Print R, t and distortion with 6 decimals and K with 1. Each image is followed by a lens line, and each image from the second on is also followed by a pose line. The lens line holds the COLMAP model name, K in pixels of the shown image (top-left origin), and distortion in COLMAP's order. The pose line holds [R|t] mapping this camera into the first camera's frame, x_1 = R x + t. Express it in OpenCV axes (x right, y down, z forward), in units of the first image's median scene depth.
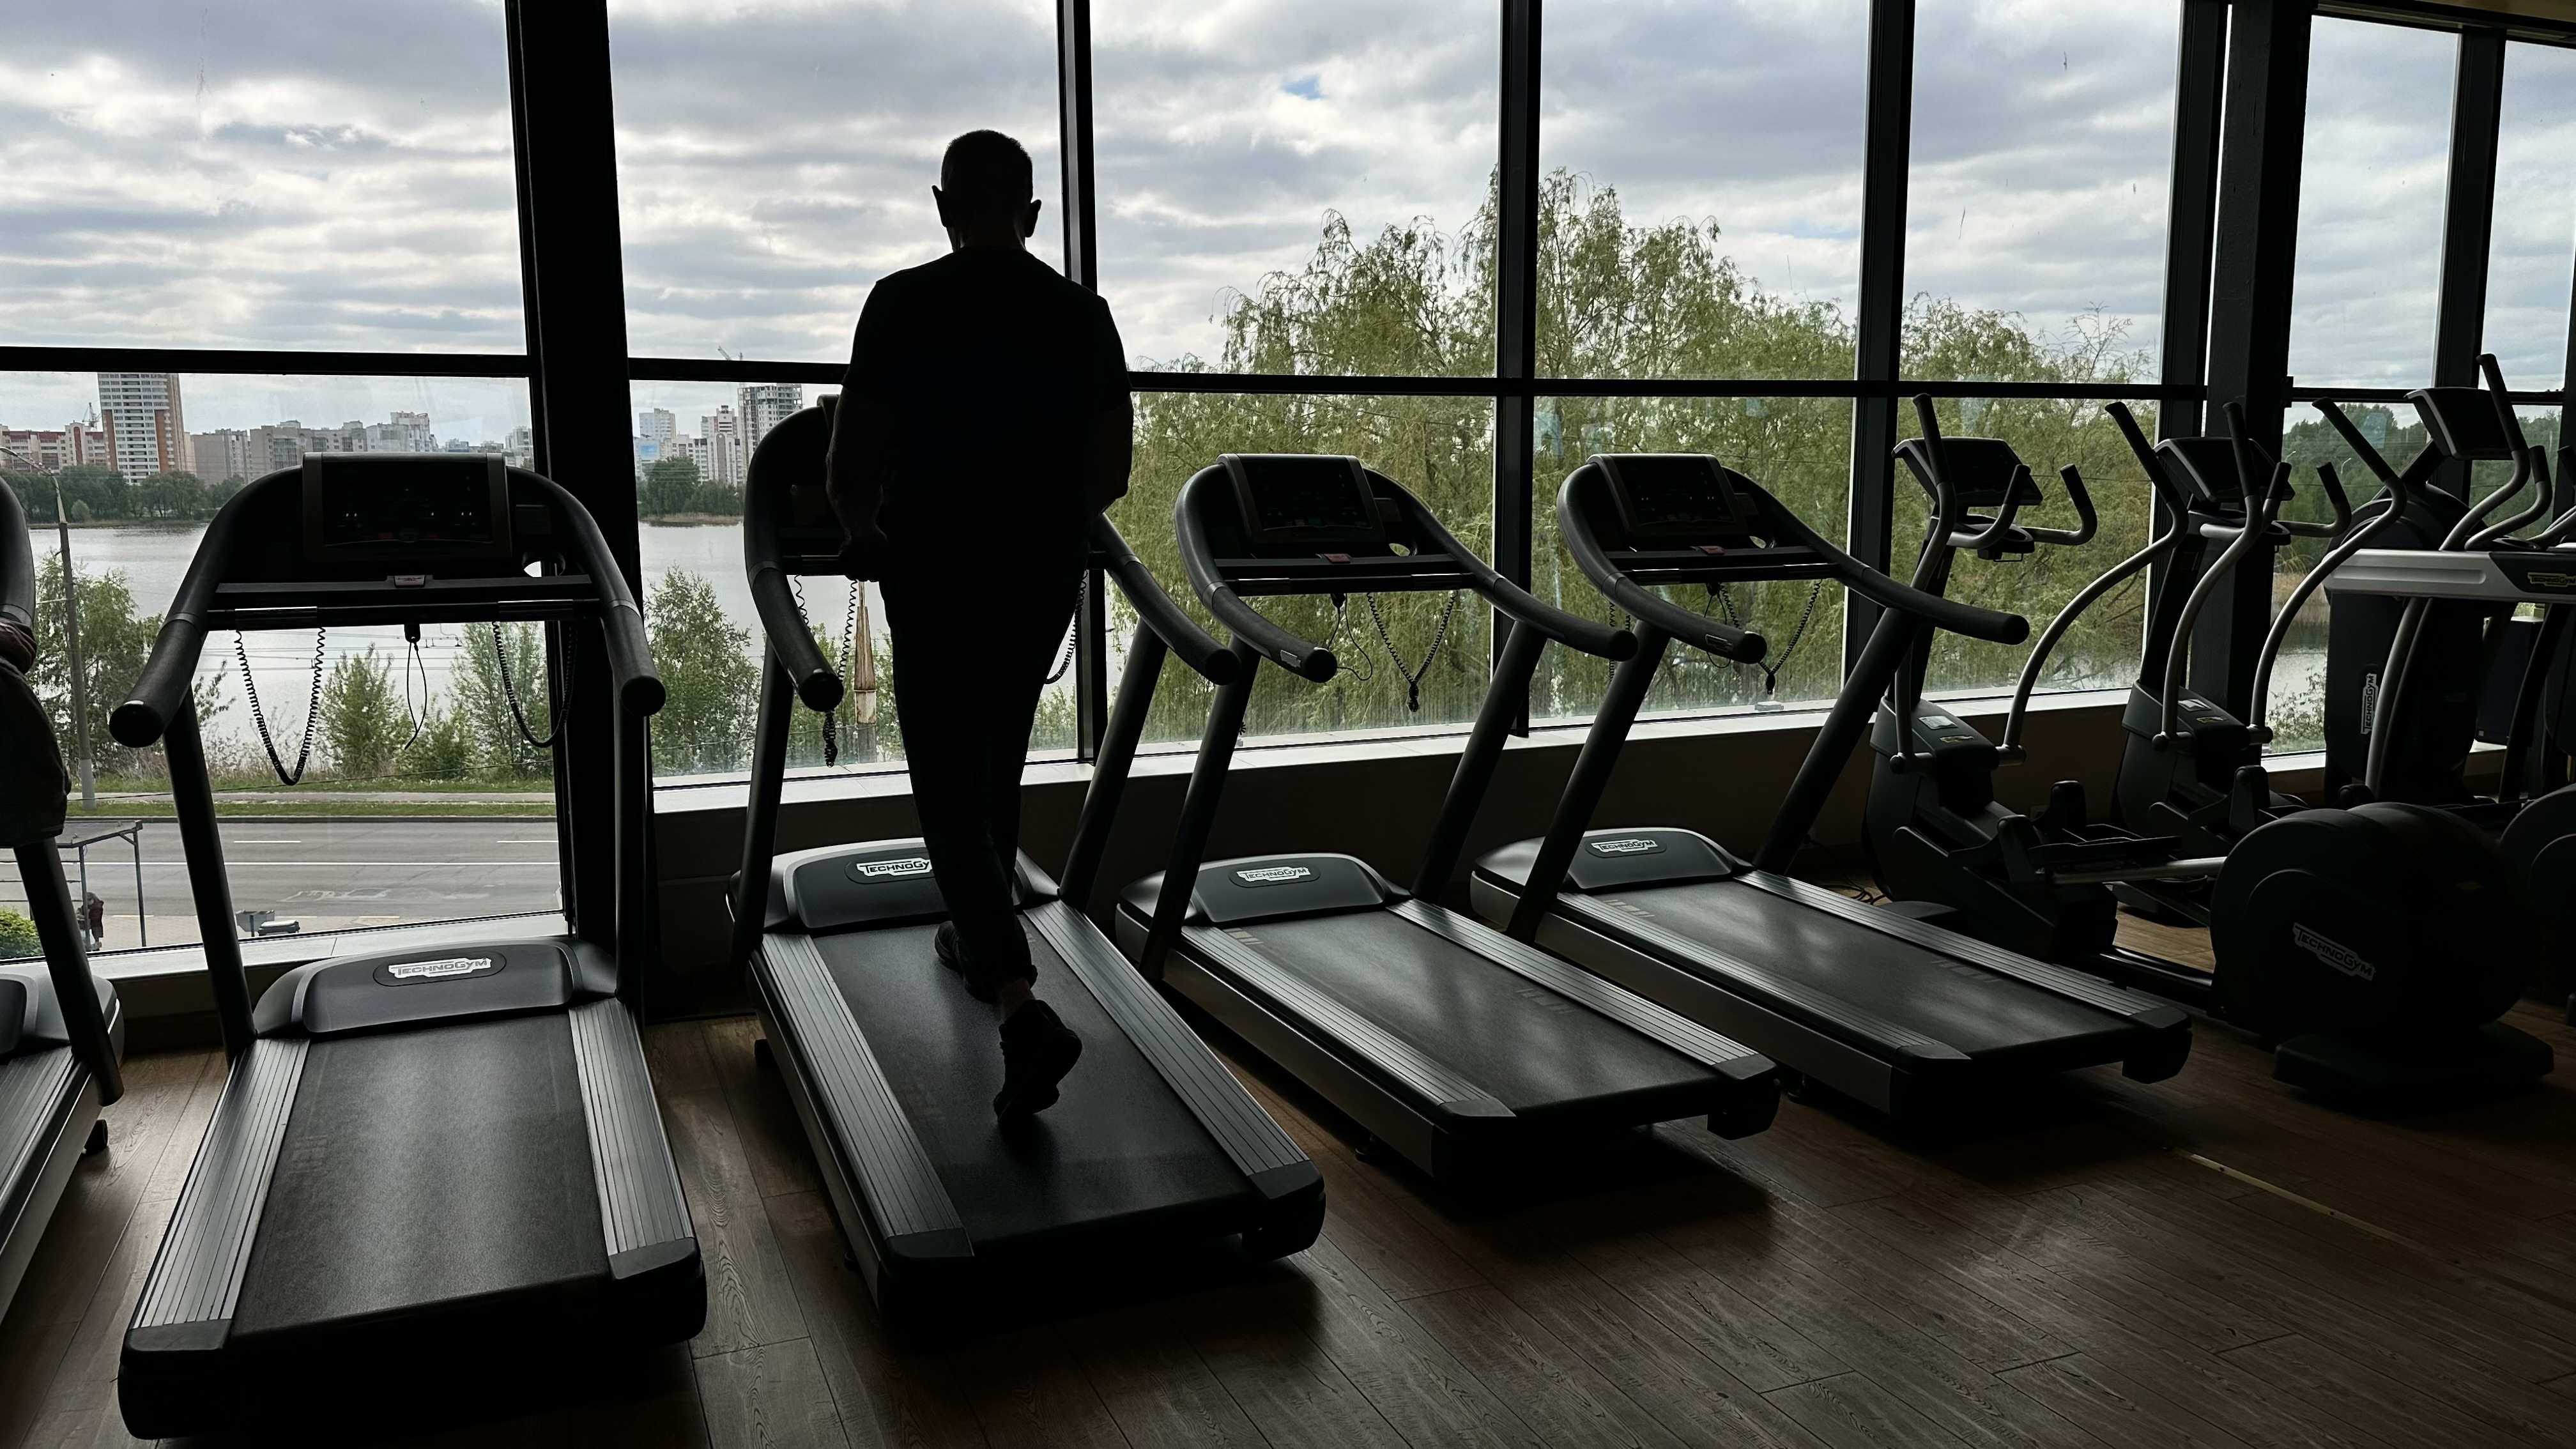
lens RADIAL K [[1899.7, 0, 1279.7], [0, 1899.7, 746.6], [0, 0, 1]] dist [-0.018058, -0.020376]
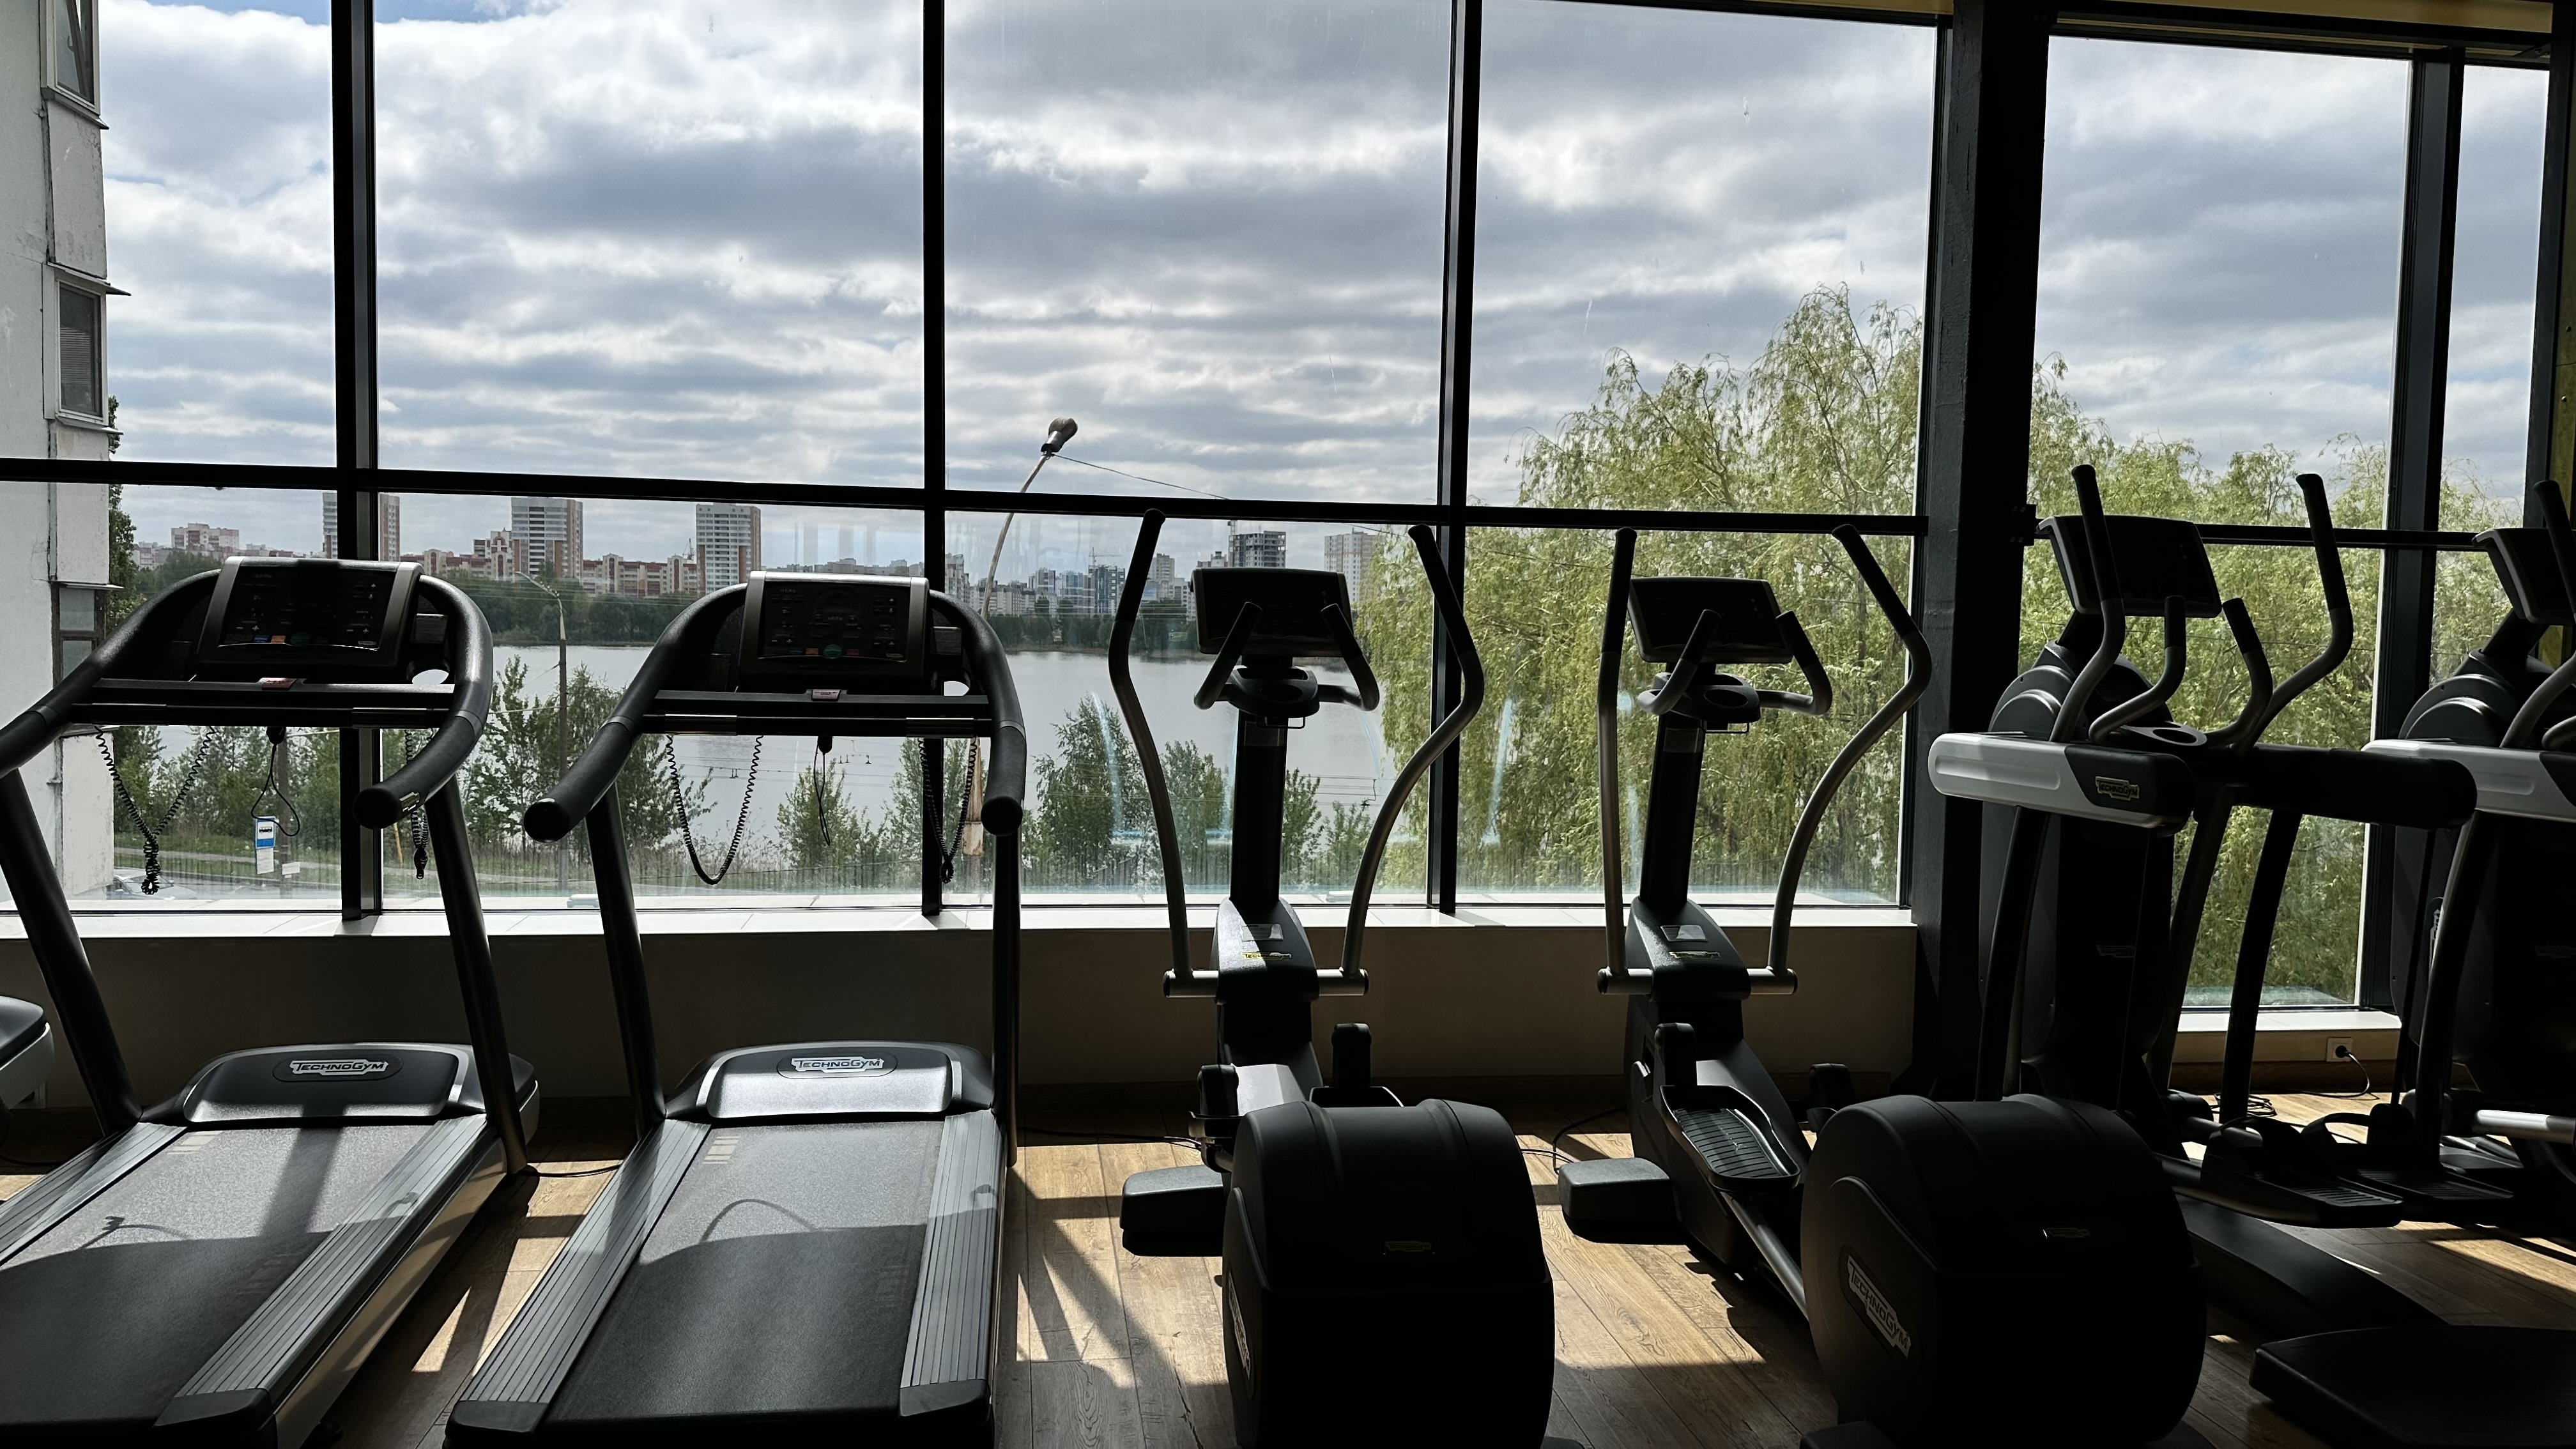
lens RADIAL K [[1899.7, 0, 1293.5], [0, 1899.7, 700.7], [0, 0, 1]] dist [-0.018058, -0.020376]
pose [[0.964340, 0.040263, -0.261585, 0.122063], [-0.066051, 0.993699, -0.090551, -0.008163], [0.256291, 0.104600, 0.960923, 0.055554]]
